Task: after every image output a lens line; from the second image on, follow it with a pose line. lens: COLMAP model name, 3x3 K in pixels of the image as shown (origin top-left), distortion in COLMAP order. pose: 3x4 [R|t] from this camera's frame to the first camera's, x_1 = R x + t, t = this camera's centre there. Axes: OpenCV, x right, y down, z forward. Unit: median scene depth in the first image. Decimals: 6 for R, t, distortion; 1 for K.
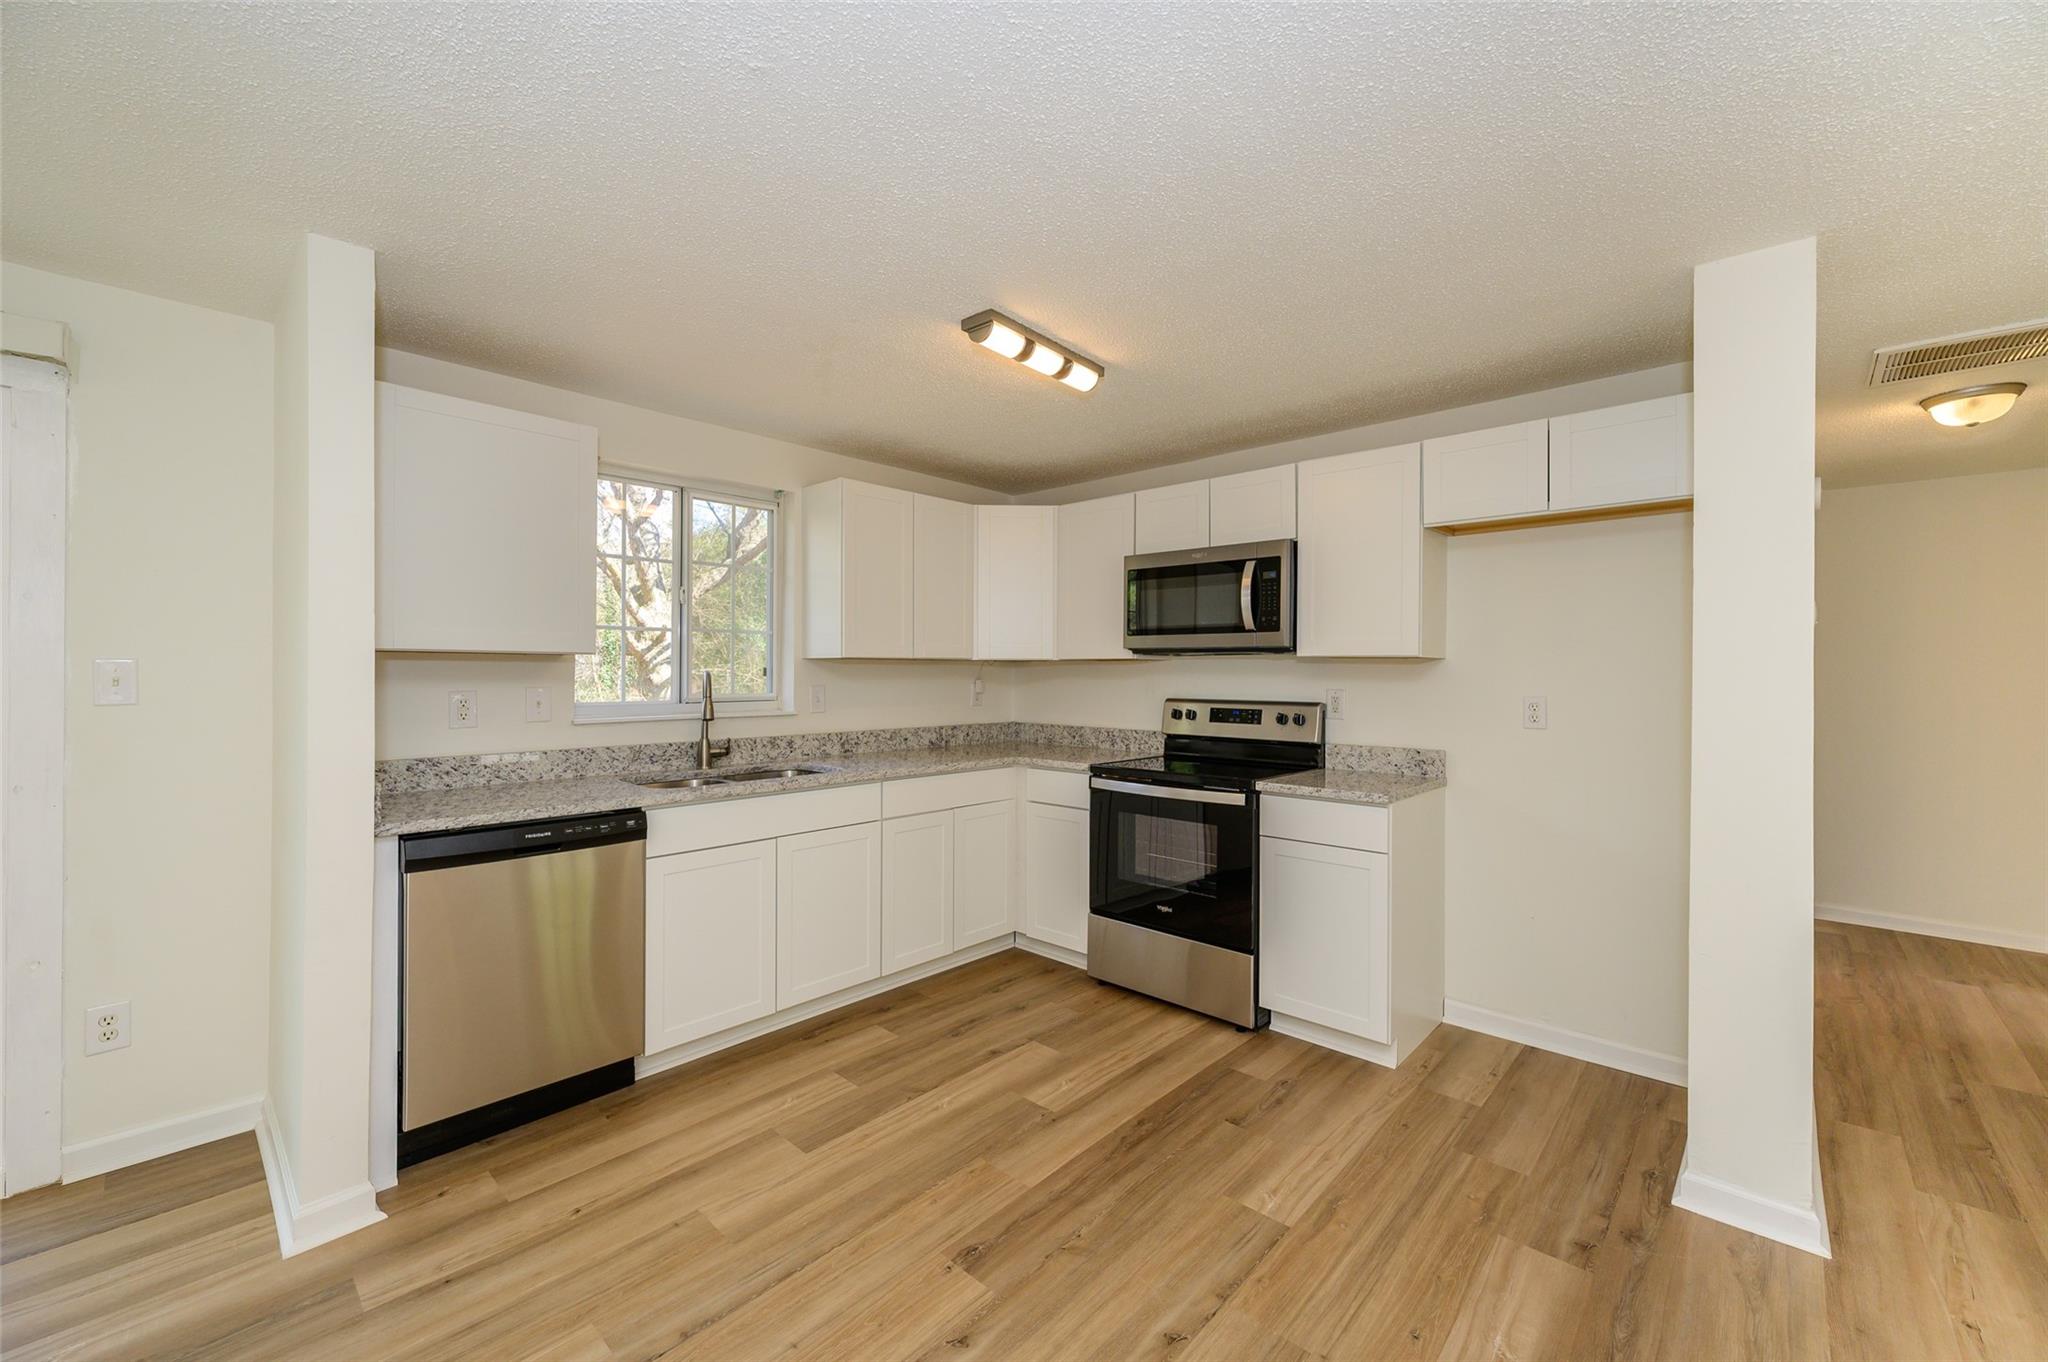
lens RADIAL K [[809.5, 0, 1025.9], [0, 809.5, 669.1], [0, 0, 1]] dist [-0.001047, -0.000033]
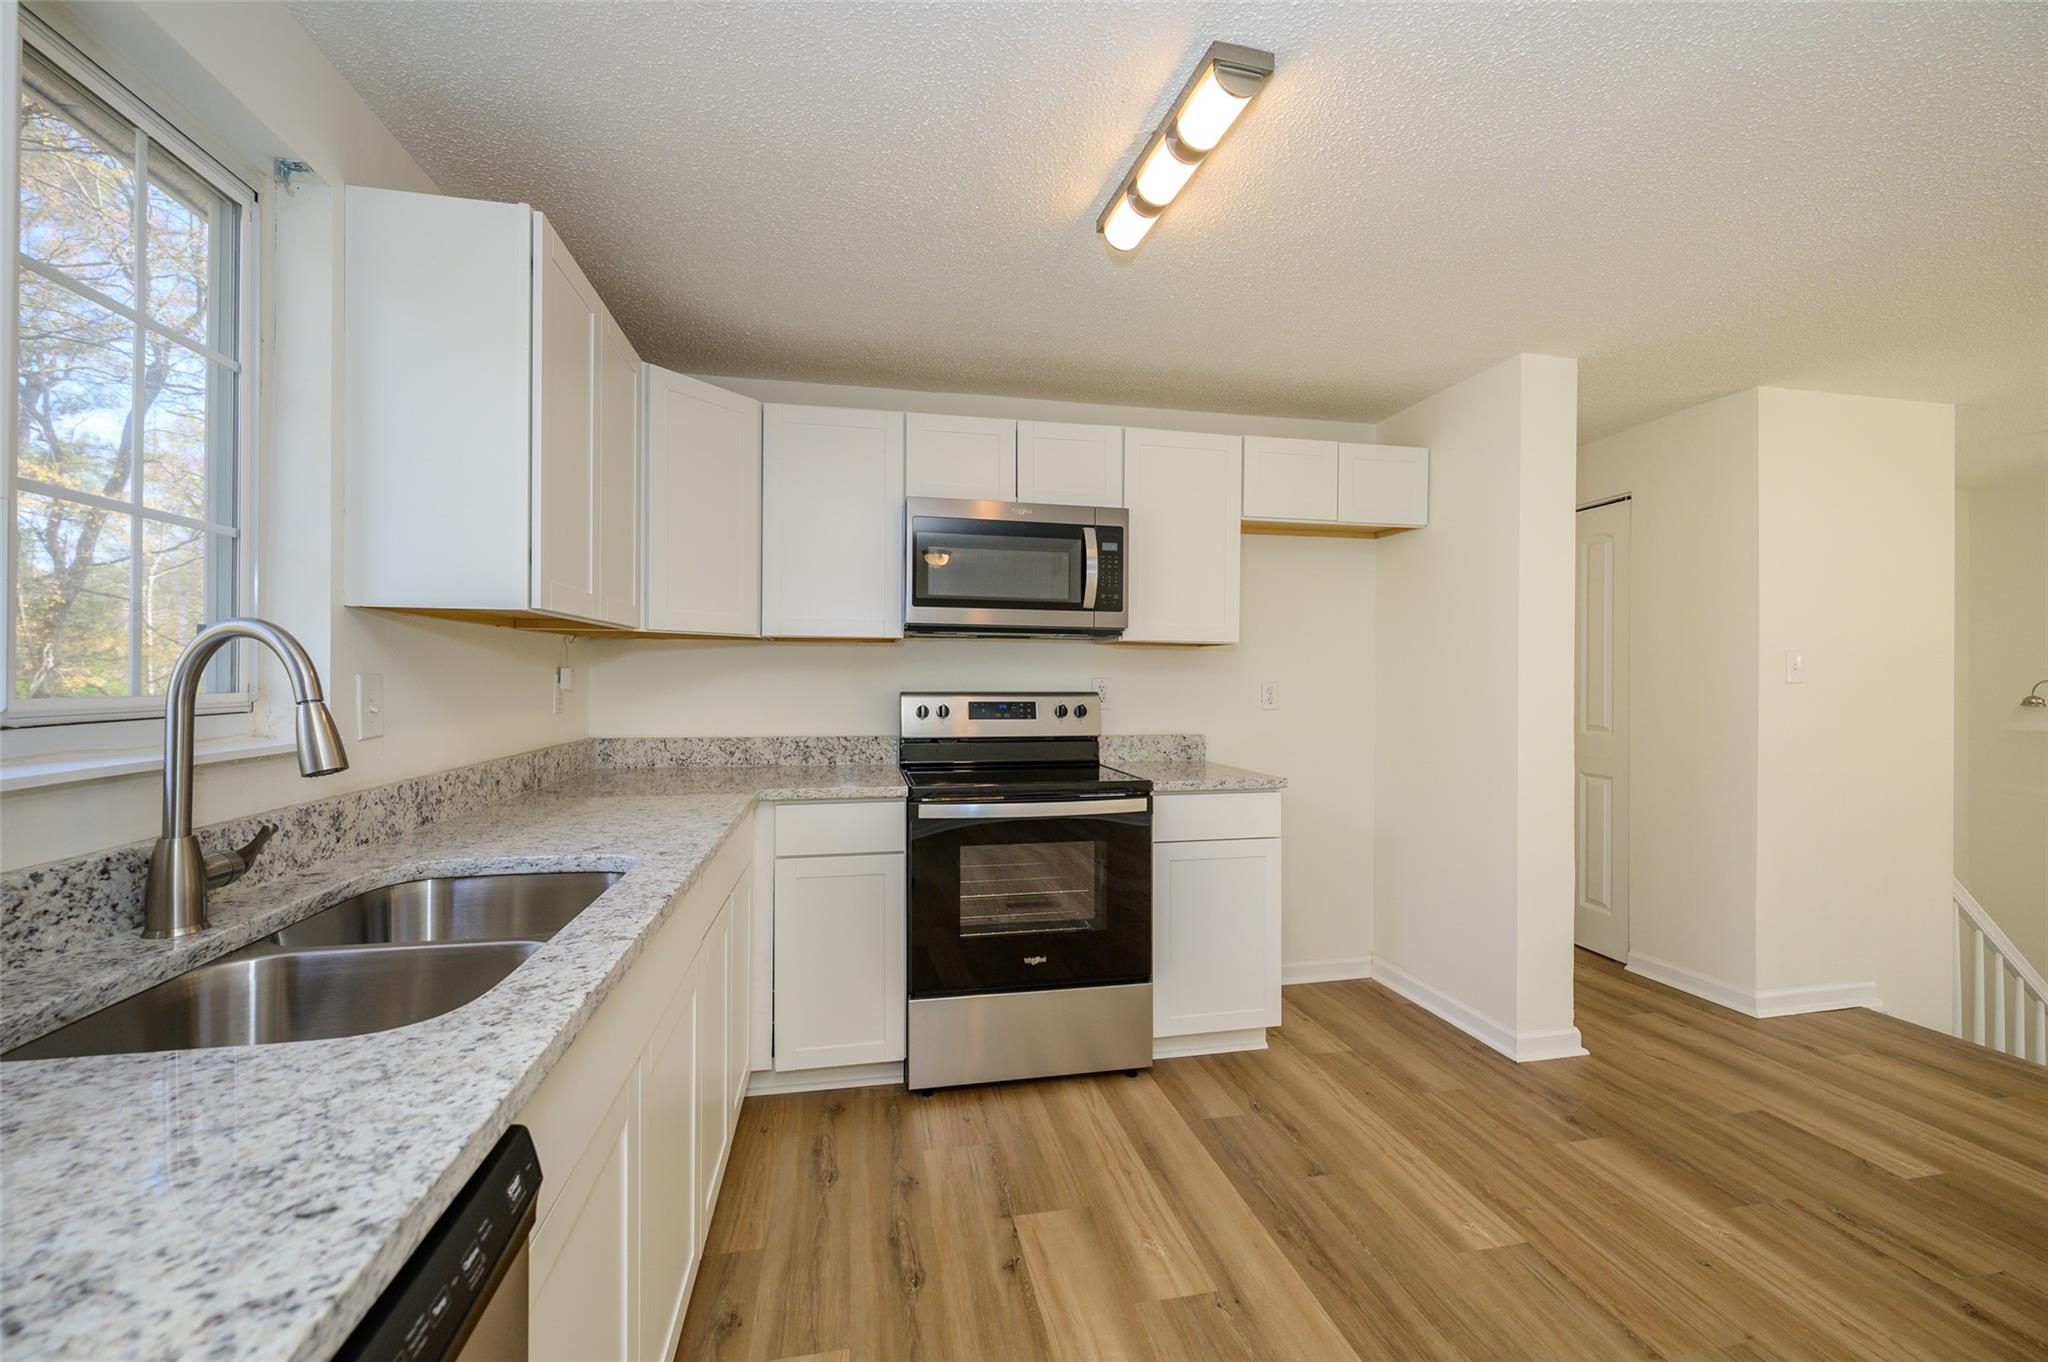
lens RADIAL K [[809.5, 0, 1016.1], [0, 809.5, 675.6], [0, 0, 1]] dist [-0.001047, -0.000033]
pose [[0.587332, 0.000117, 0.809346, -0.476531], [-0.005638, 0.999976, 0.003947, 0.021011], [-0.809327, -0.006881, 0.587318, 0.572685]]
